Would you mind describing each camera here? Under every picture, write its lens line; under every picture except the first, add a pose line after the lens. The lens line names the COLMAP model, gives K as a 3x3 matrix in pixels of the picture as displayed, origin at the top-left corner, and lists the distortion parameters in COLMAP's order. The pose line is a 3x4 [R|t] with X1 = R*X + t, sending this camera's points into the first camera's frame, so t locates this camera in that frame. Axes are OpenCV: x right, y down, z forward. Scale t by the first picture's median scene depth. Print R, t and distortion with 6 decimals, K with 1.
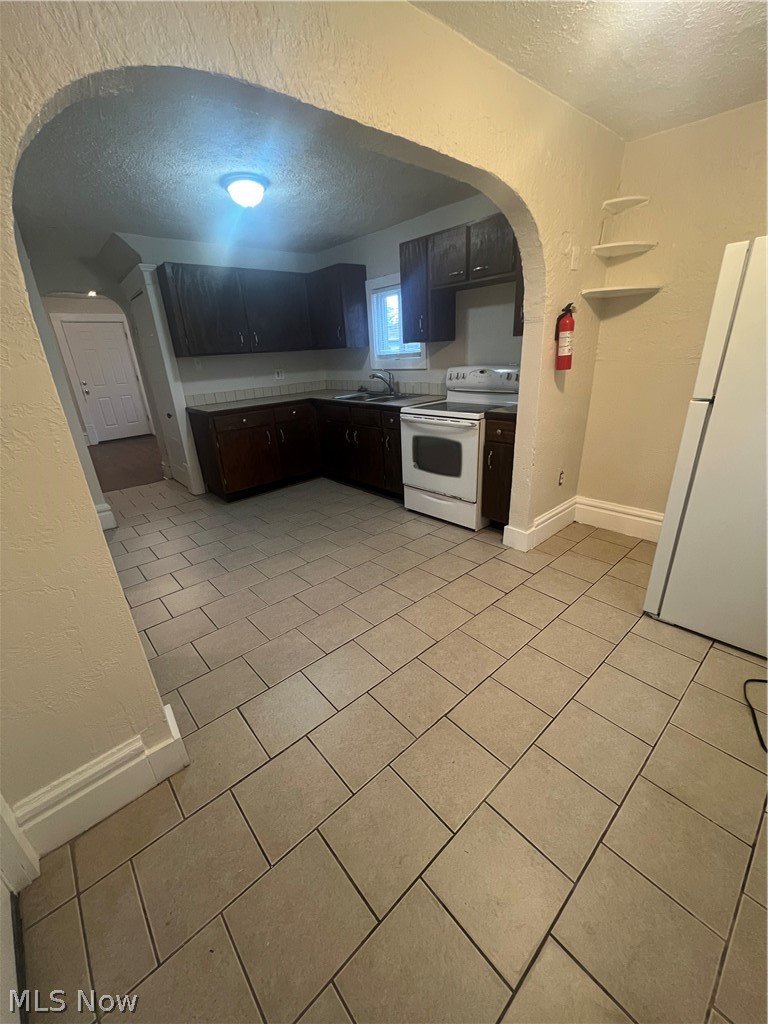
lens RADIAL K [[412.4, 0, 388.0], [0, 412.4, 517.6], [0, 0, 1]] dist [-0.001360, 0.000179]
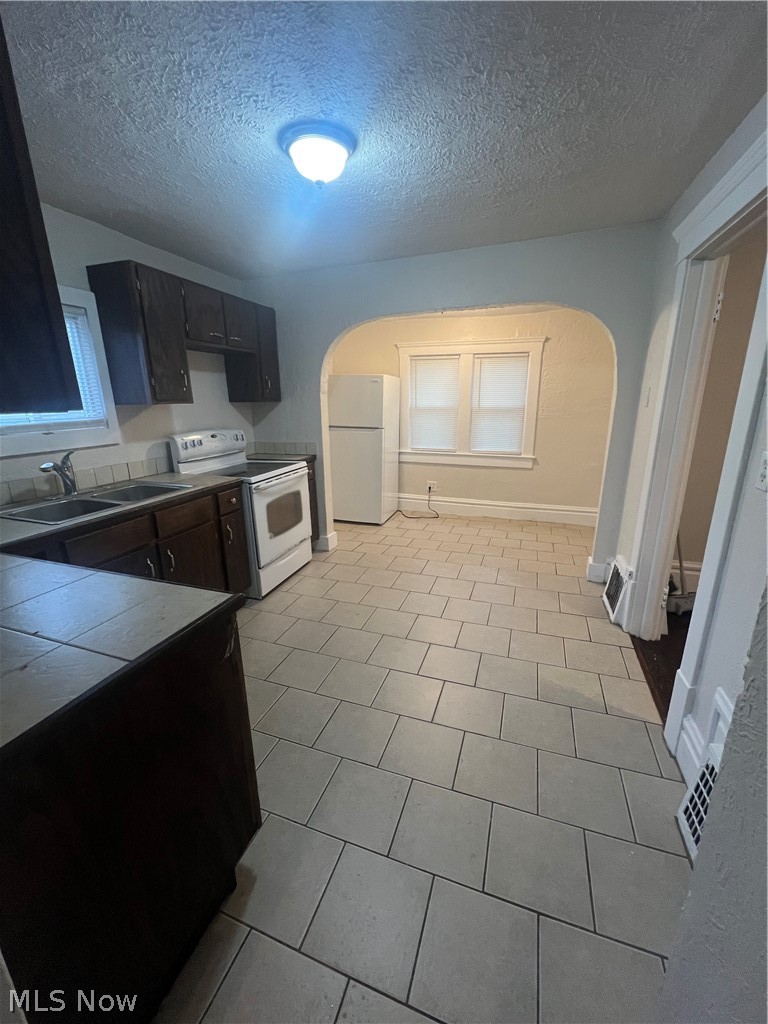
lens RADIAL K [[412.4, 0, 388.0], [0, 412.4, 517.6], [0, 0, 1]] dist [-0.001360, 0.000179]
pose [[-0.479001, -0.198710, 0.855028, -0.830609], [0.357272, 0.845585, 0.396665, -0.432762], [-0.801820, 0.495480, -0.334042, 1.098368]]
